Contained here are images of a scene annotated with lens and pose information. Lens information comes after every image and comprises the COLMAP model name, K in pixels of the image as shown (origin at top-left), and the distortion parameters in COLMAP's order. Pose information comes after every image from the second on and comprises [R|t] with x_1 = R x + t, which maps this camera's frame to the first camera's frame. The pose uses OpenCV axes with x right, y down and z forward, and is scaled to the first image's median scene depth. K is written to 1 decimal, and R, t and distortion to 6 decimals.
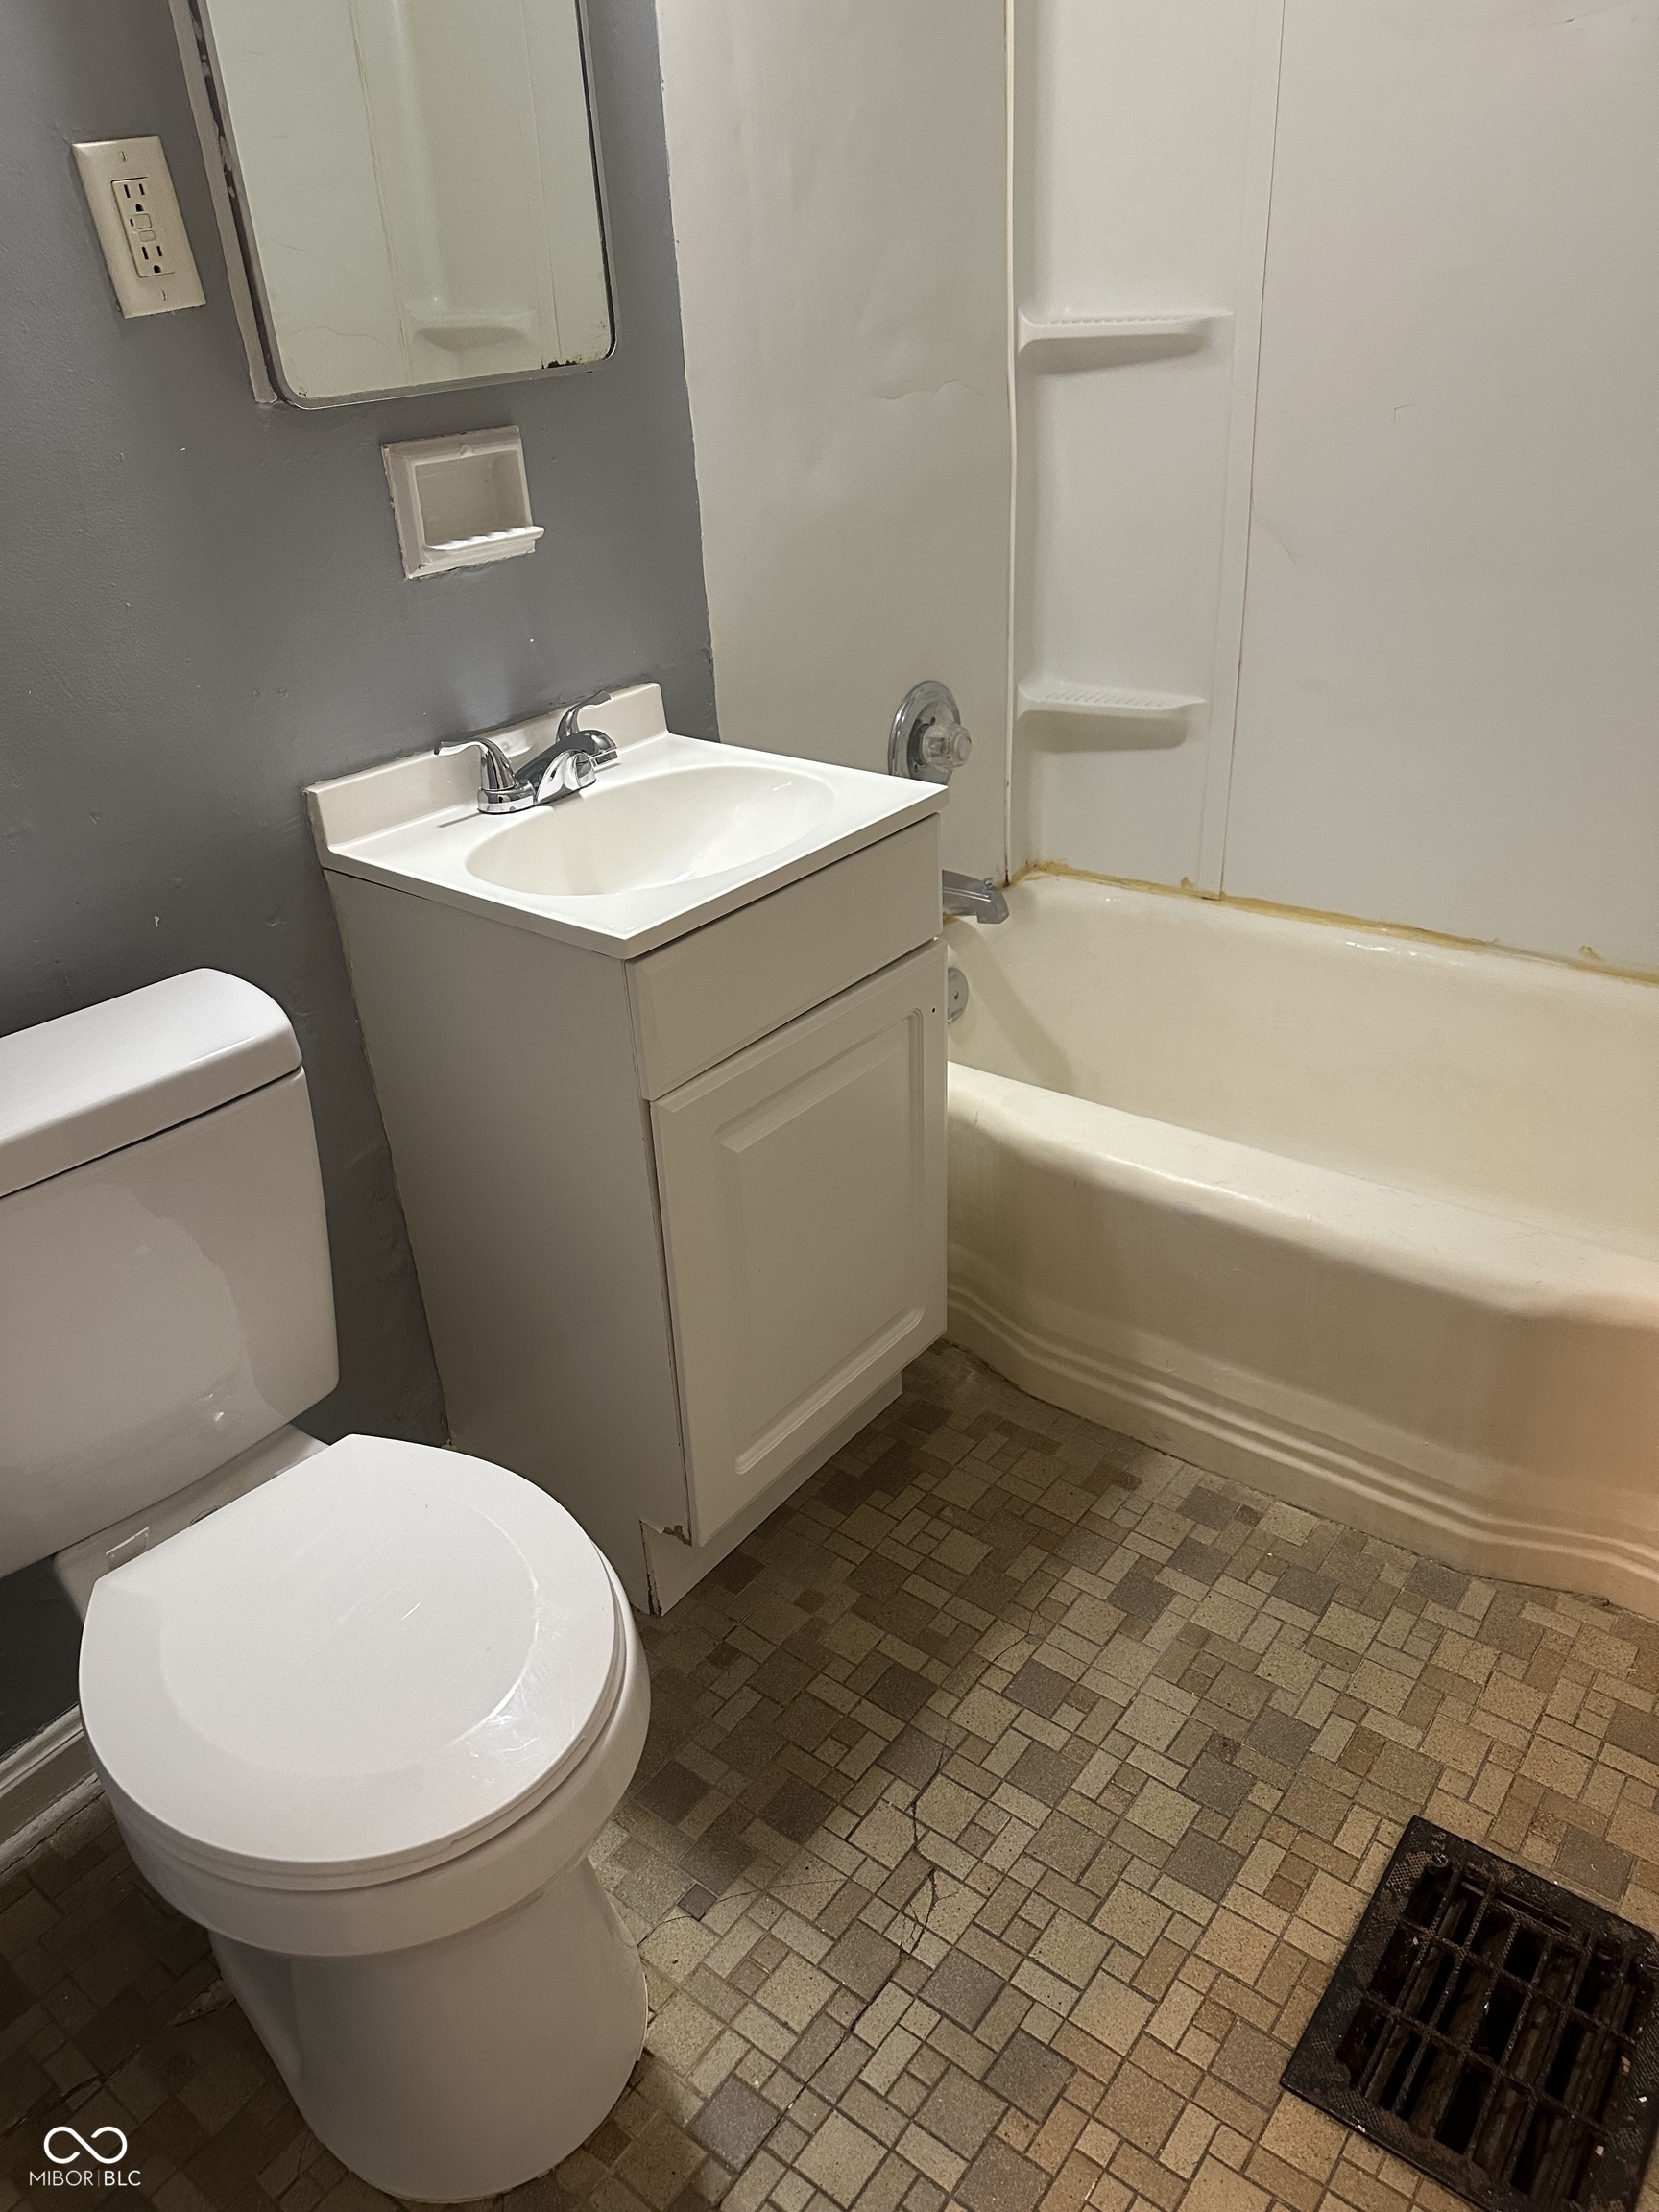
lens RADIAL K [[1572.7, 0, 828.3], [0, 1572.7, 1045.9], [0, 0, 1]] dist [0.109470, -0.150942]
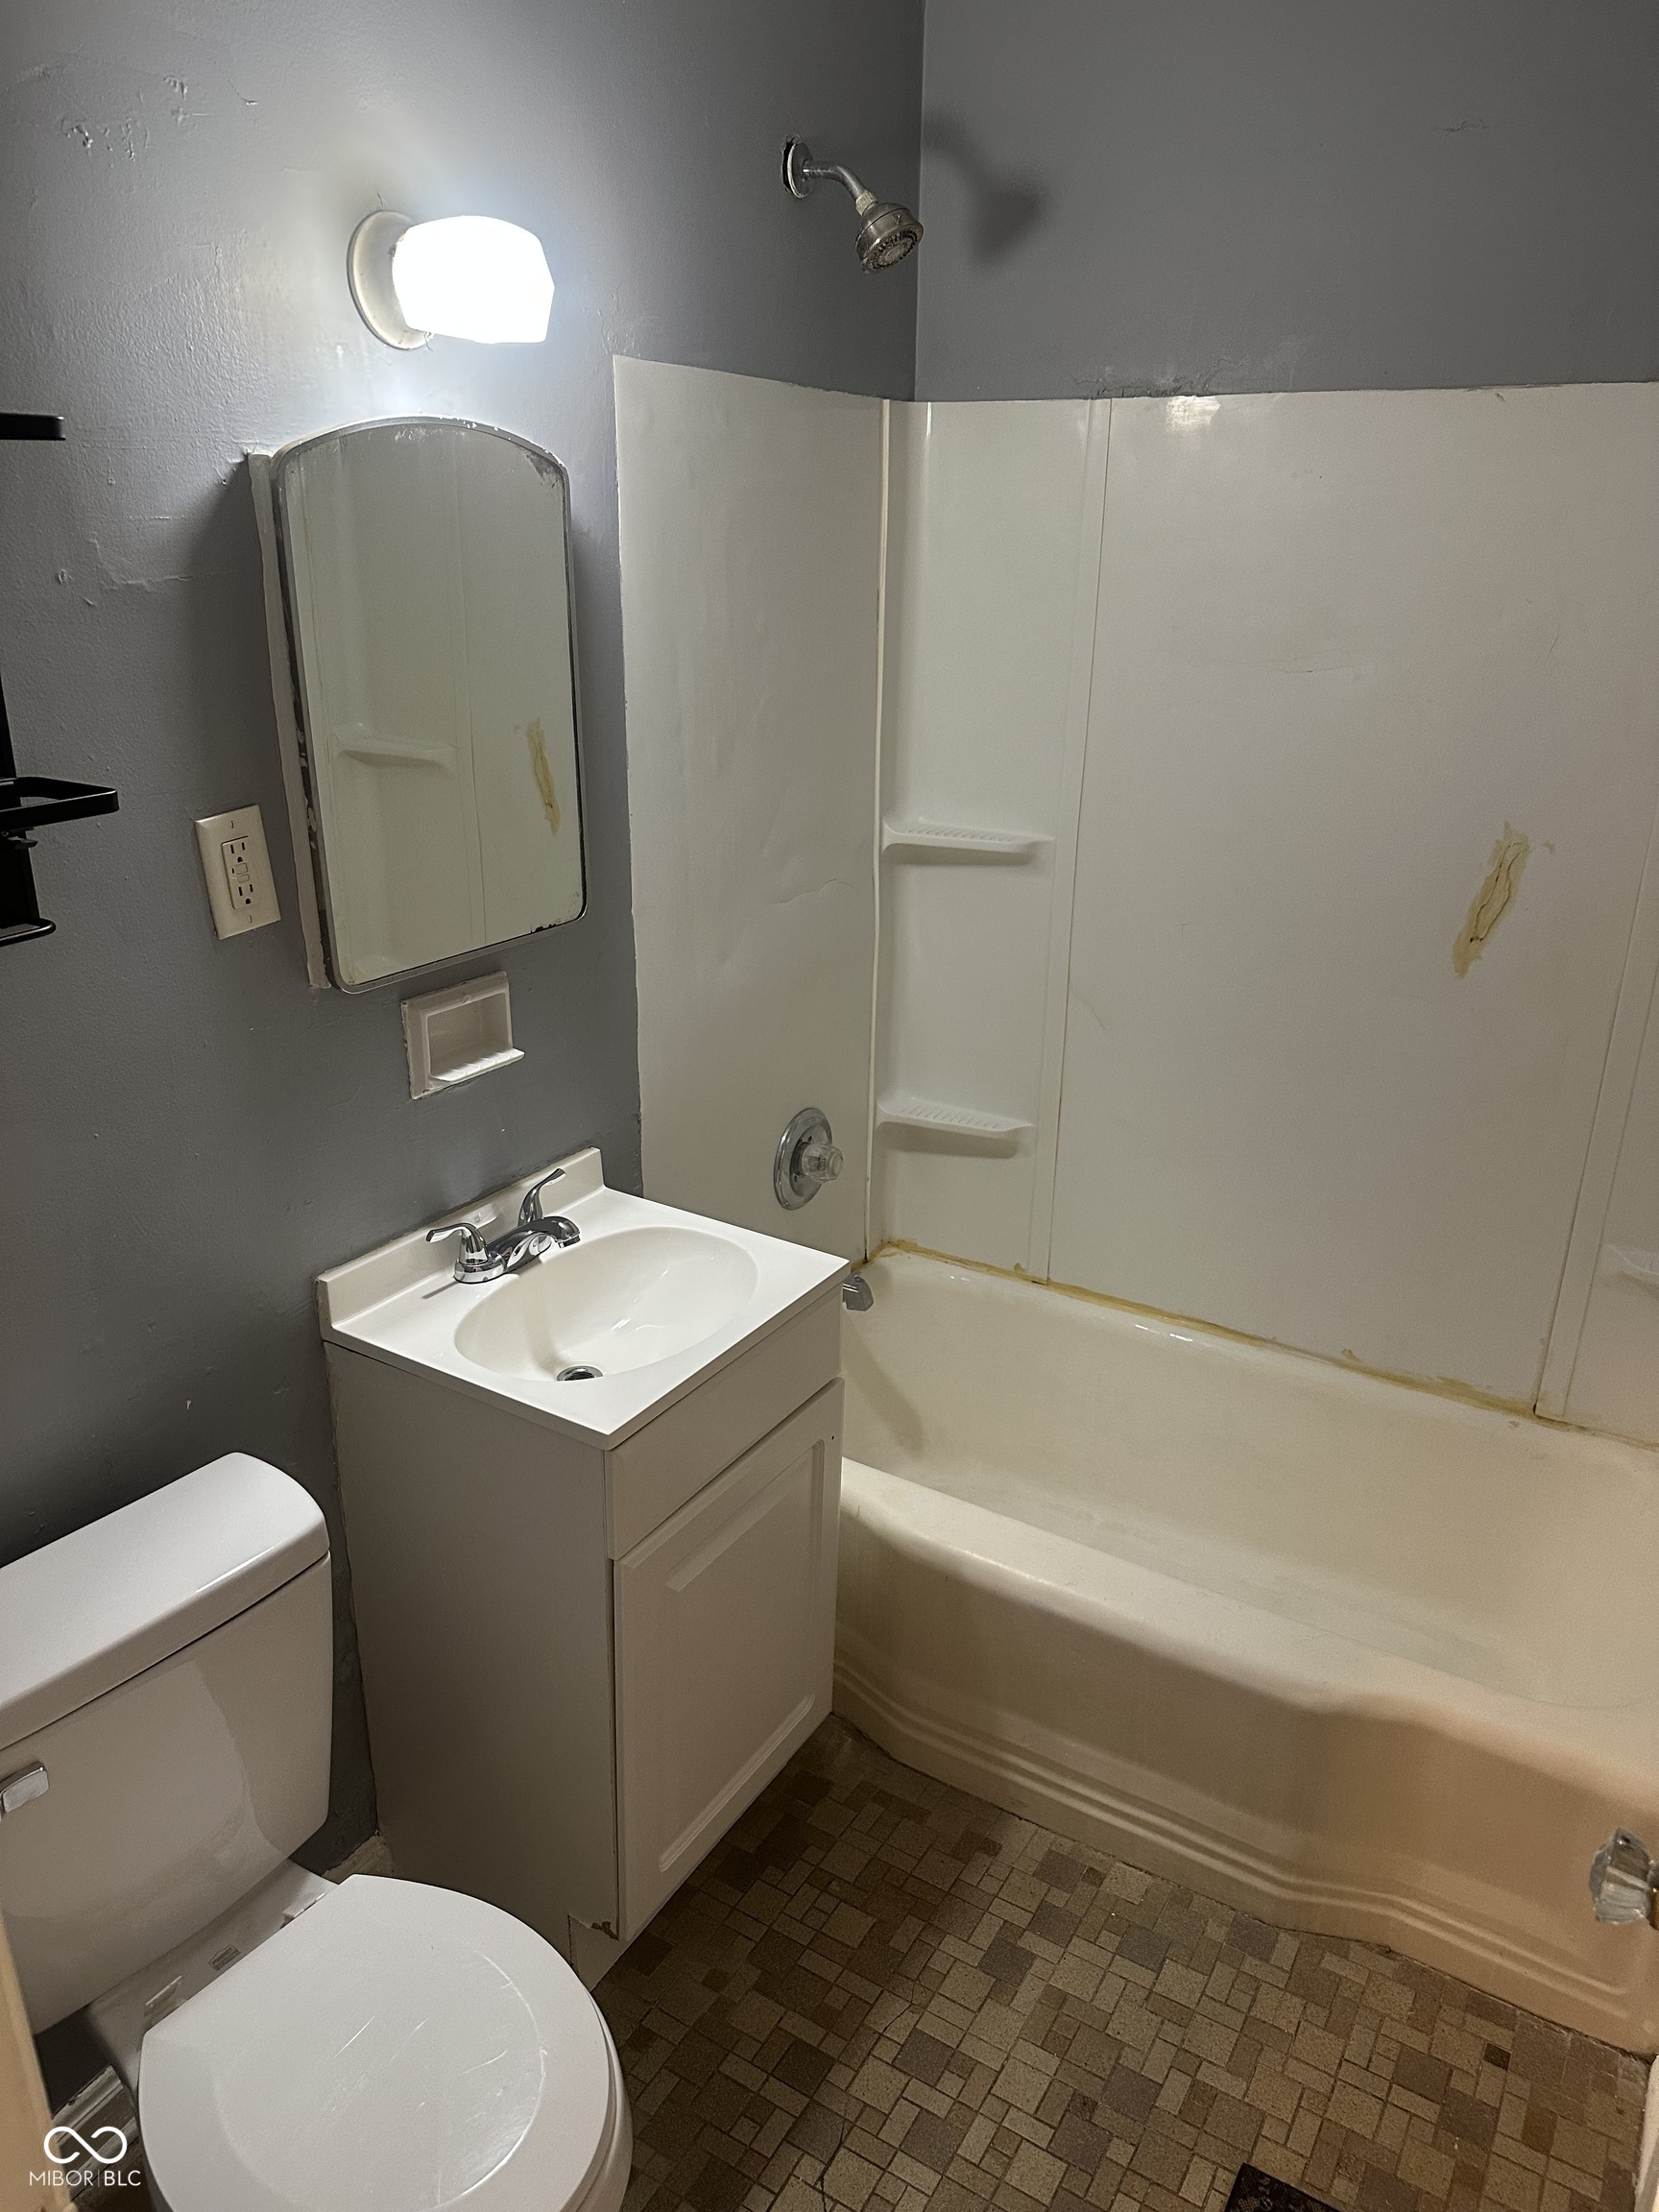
lens RADIAL K [[1515.8, 0, 829.5], [0, 1515.8, 1106.0], [0, 0, 1]] dist [0.098616, -0.110566]
pose [[0.992403, 0.020479, 0.121312, -0.082116], [-0.005396, 0.992345, -0.123376, -0.134229], [-0.122910, 0.121784, 0.984917, -0.163809]]
